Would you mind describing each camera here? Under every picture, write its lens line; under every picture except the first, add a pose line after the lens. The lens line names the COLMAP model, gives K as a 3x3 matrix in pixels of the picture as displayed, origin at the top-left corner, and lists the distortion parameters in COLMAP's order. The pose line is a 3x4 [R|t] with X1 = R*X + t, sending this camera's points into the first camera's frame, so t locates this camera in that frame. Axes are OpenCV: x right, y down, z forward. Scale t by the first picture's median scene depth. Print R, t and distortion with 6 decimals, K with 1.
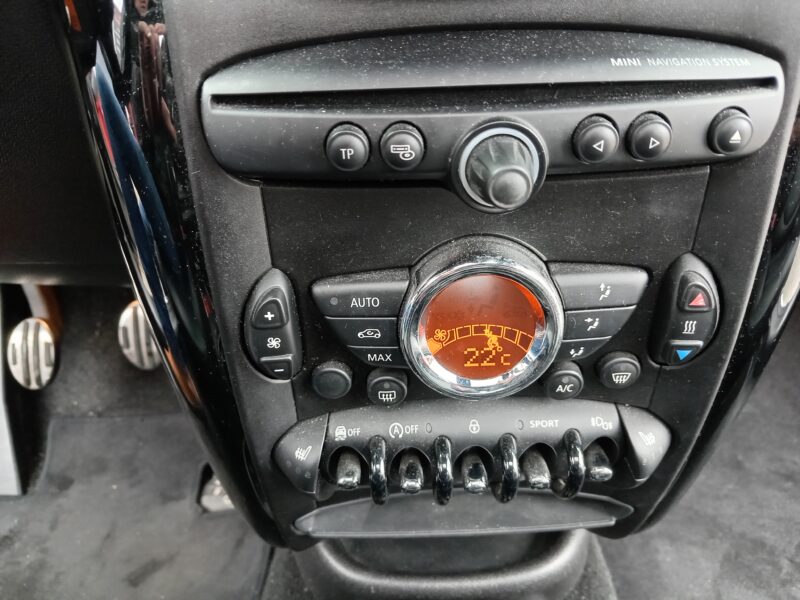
lens RADIAL K [[589.7, 0, 400.0], [0, 589.7, 300.0], [0, 0, 1]] dist [-0.008659, -0.002720]
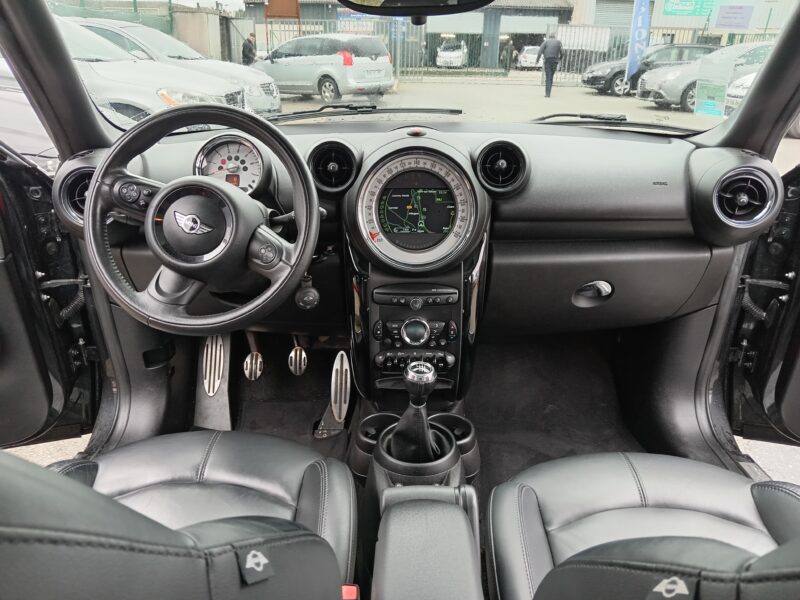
lens RADIAL K [[589.7, 0, 400.0], [0, 589.7, 300.0], [0, 0, 1]] dist [-0.008659, -0.002720]
pose [[0.998621, 0.043908, -0.028790, 0.129134], [-0.048728, 0.979244, -0.196740, 0.794398], [0.019555, 0.197872, 0.980033, -4.193658]]
